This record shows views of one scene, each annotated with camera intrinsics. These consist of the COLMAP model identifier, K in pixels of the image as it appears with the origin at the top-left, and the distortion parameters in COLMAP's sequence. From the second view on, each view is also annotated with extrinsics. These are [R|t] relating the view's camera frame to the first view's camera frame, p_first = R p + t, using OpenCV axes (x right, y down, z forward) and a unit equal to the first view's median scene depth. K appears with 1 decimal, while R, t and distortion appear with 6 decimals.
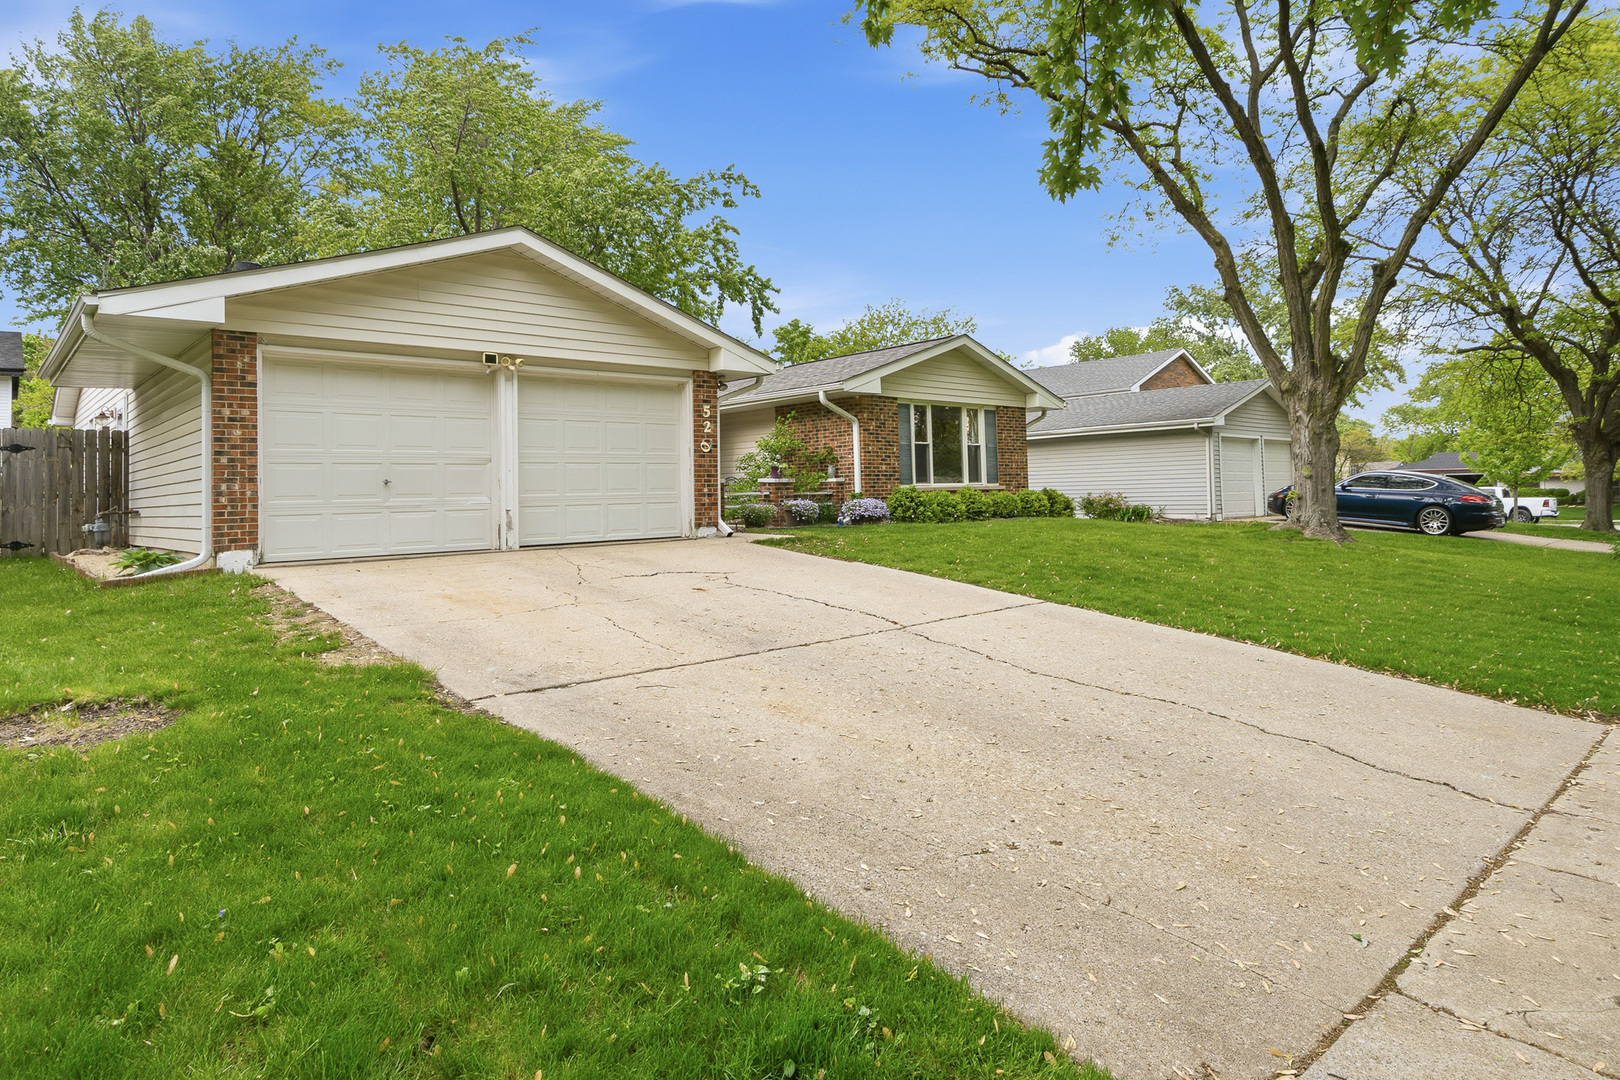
lens RADIAL K [[932.0, 0, 808.8], [0, 932.0, 486.0], [0, 0, 1]] dist [0.001820, 0.000552]
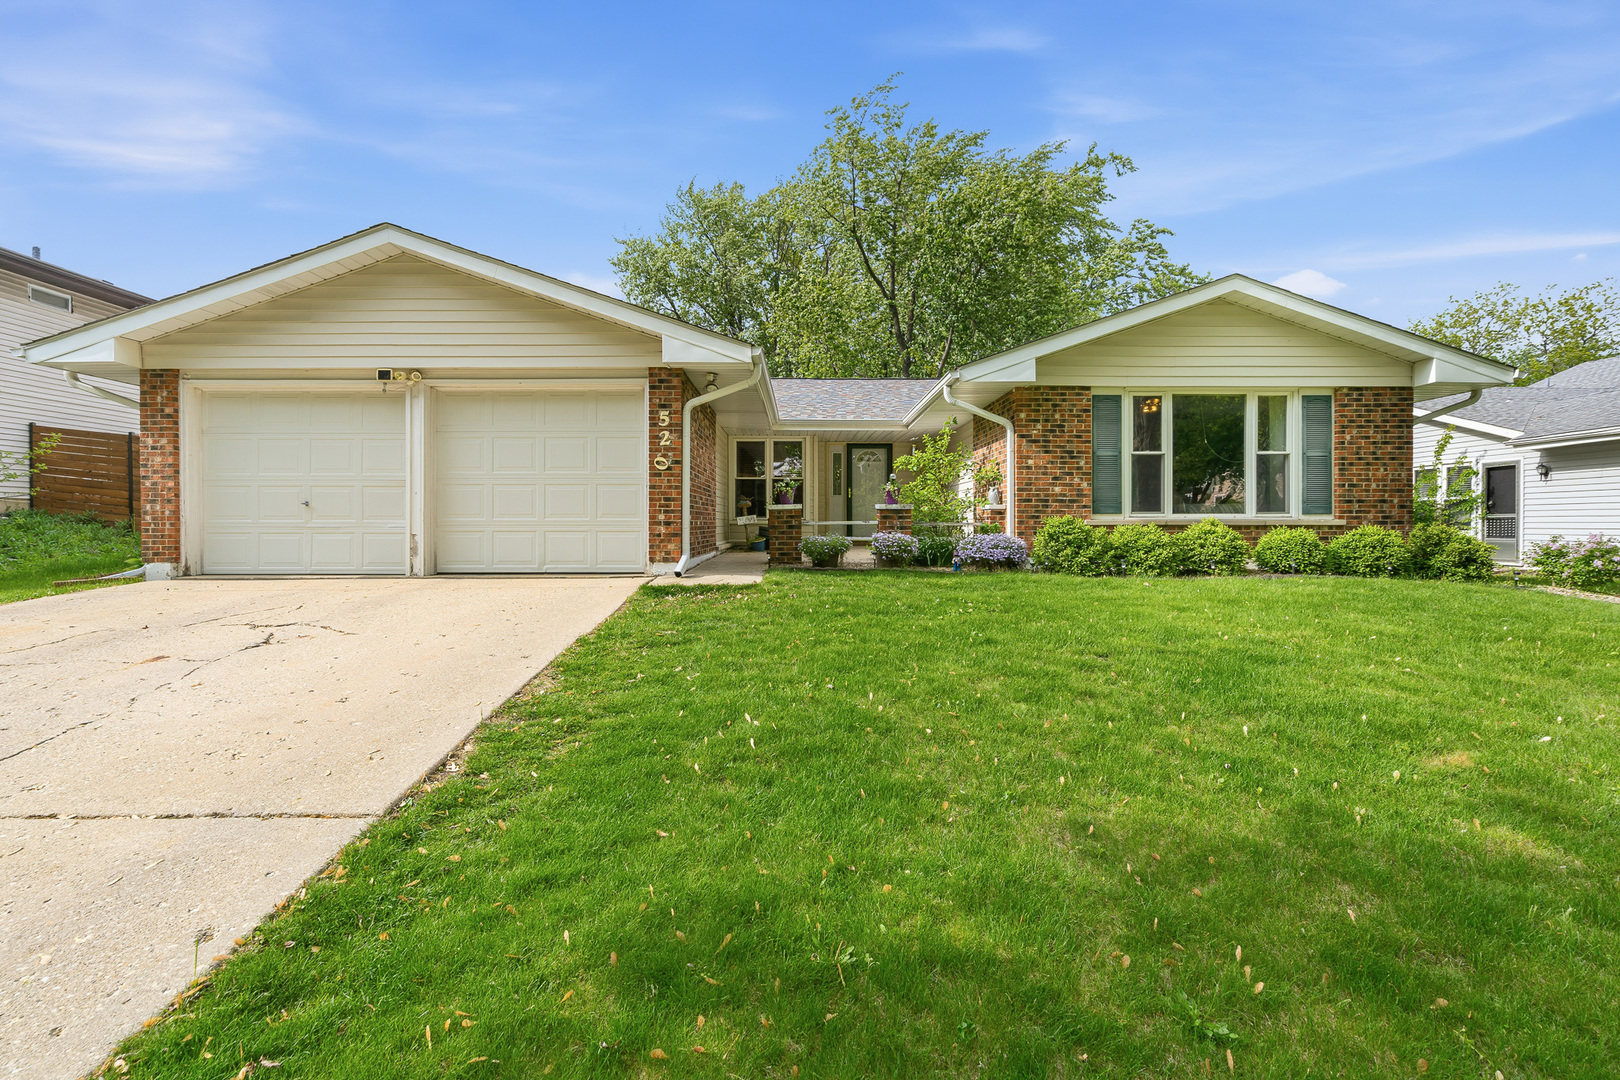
lens RADIAL K [[768.4, 0, 811.1], [0, 768.4, 546.5], [0, 0, 1]] dist [-0.002557, 0.000402]
pose [[0.740434, 0.038792, -0.671009, 0.432400], [-0.011816, 0.998930, 0.044711, -0.001504], [0.672025, -0.025177, 0.740100, 0.596593]]
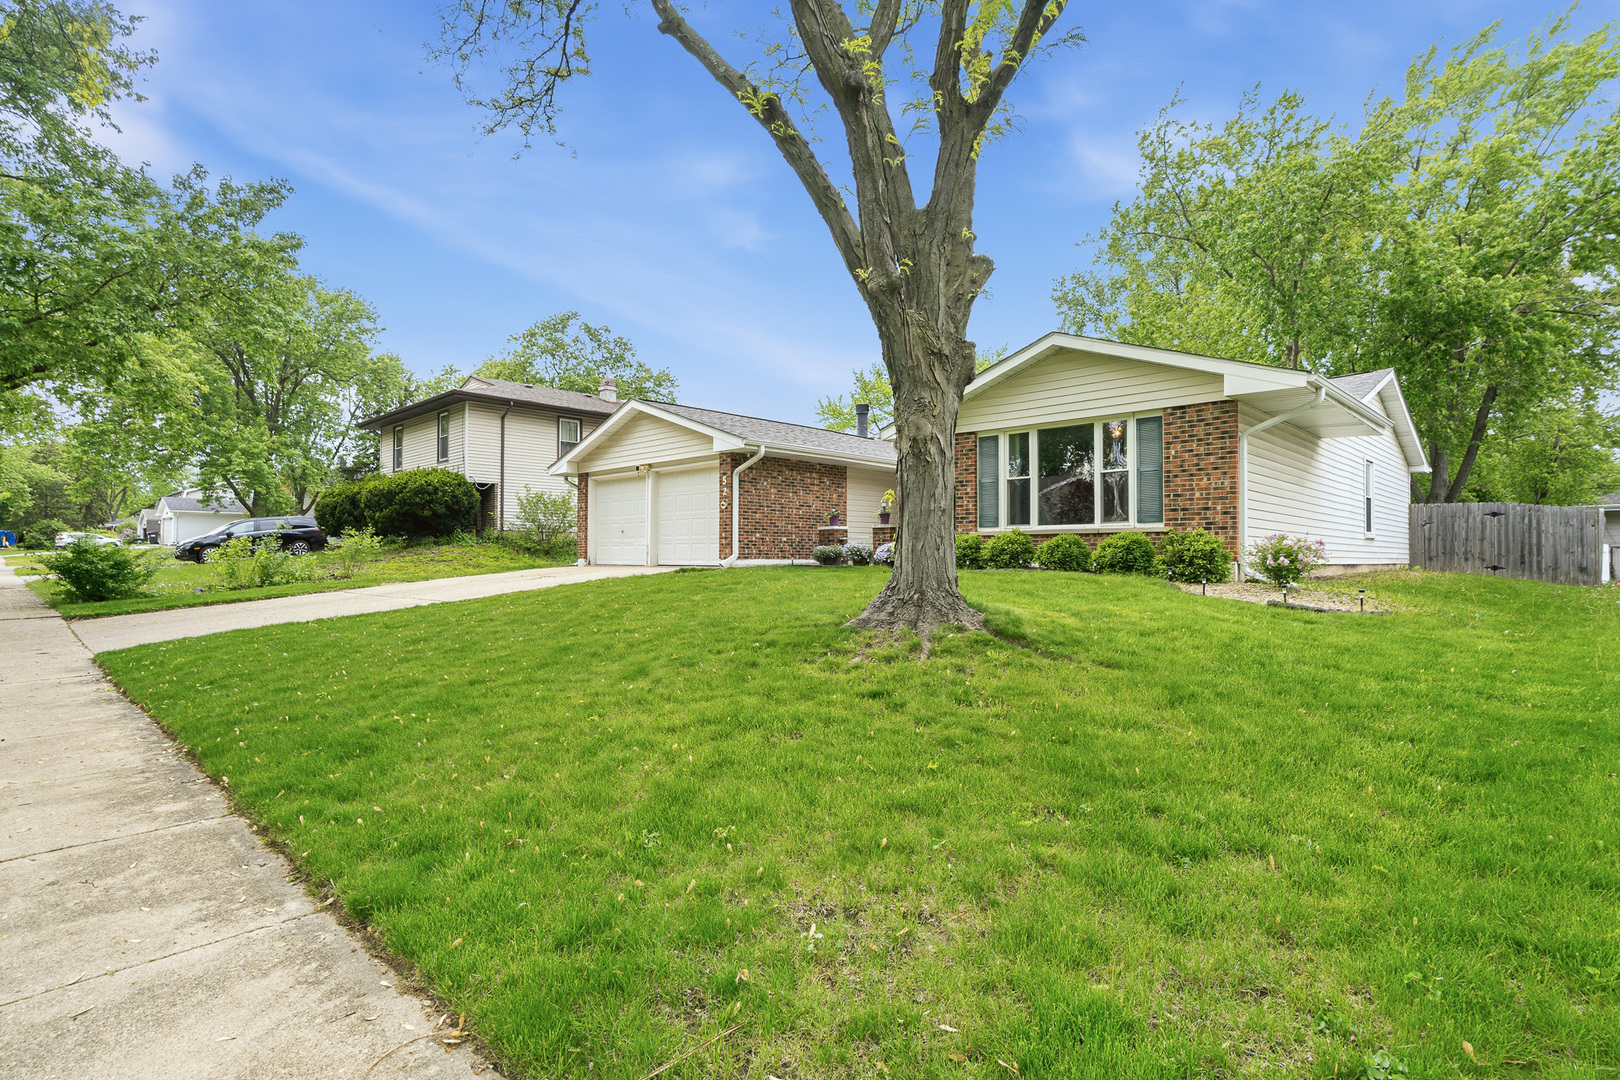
lens RADIAL K [[768.4, 0, 811.1], [0, 768.4, 546.5], [0, 0, 1]] dist [-0.002557, 0.000402]
pose [[0.074609, 0.011915, -0.997142, 1.103955], [0.005187, 0.999910, 0.012337, 0.008695], [0.997199, -0.006092, 0.074541, 1.049480]]
